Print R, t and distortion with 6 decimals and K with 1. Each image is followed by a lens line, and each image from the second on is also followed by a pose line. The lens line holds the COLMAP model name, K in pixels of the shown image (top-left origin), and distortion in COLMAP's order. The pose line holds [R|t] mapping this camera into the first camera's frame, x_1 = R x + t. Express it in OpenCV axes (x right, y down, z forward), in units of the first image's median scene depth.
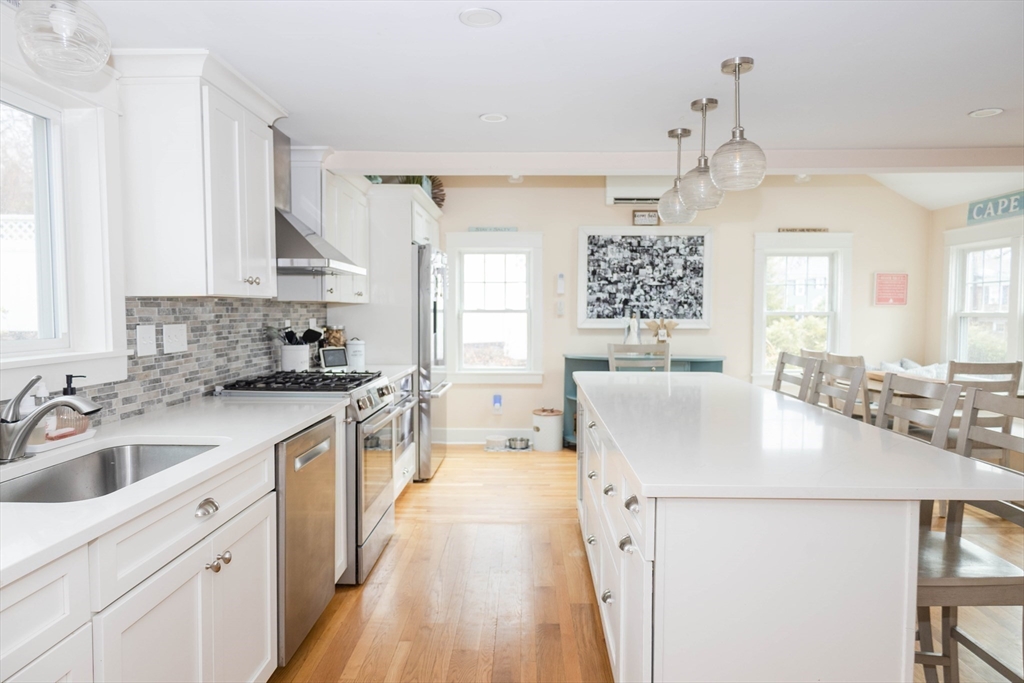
lens RADIAL K [[654.7, 0, 512.0], [0, 654.7, 341.5], [0, 0, 1]] dist [0.005321, 0.001679]
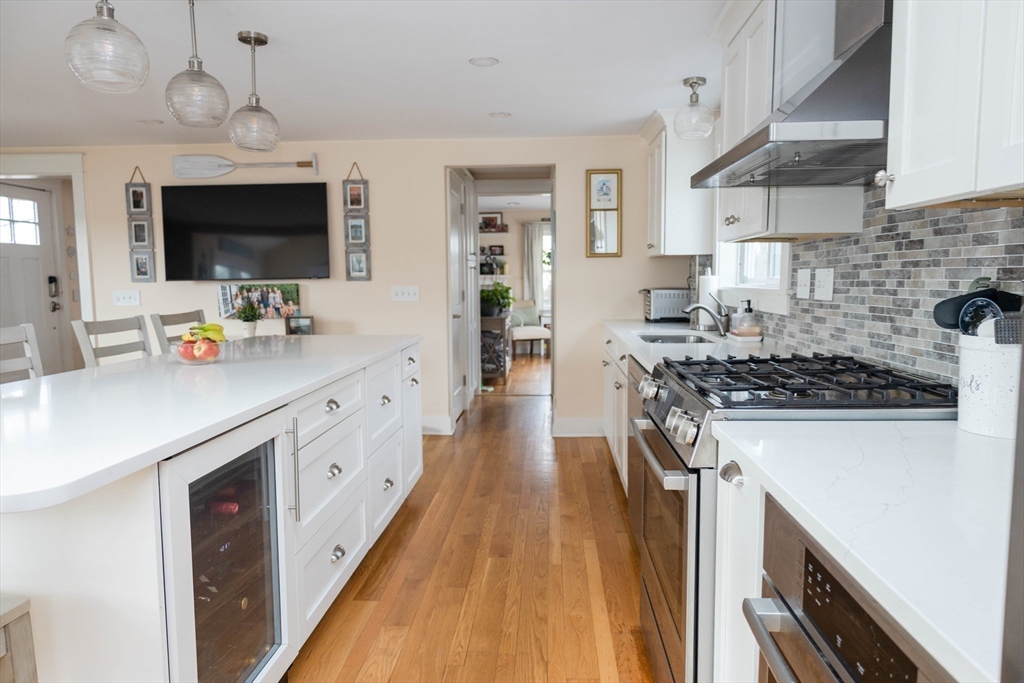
lens RADIAL K [[654.7, 0, 512.0], [0, 654.7, 341.5], [0, 0, 1]] dist [0.005321, 0.001679]
pose [[-0.999214, 0.001874, 0.039598, -0.055863], [0.007594, 0.989432, 0.144800, -0.026691], [-0.038908, 0.144987, -0.988668, 0.845677]]
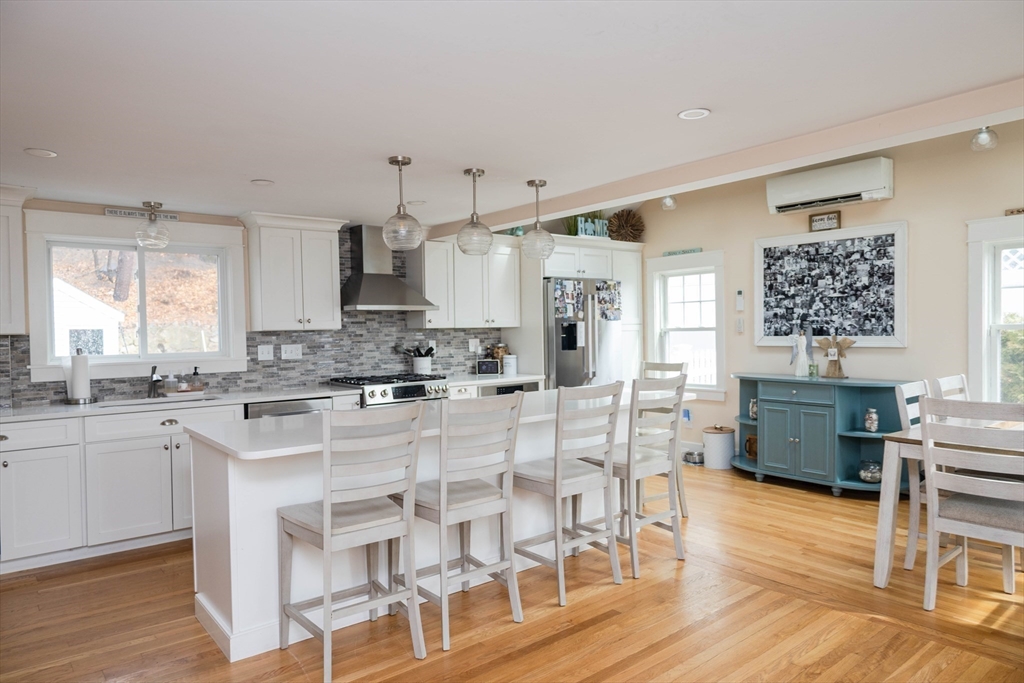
lens RADIAL K [[654.7, 0, 512.0], [0, 654.7, 341.5], [0, 0, 1]] dist [0.005321, 0.001679]
pose [[0.654042, -0.001431, -0.756457, 0.596209], [-0.015555, 0.999761, -0.015340, -0.006898], [0.756298, 0.021799, 0.653864, 0.106073]]
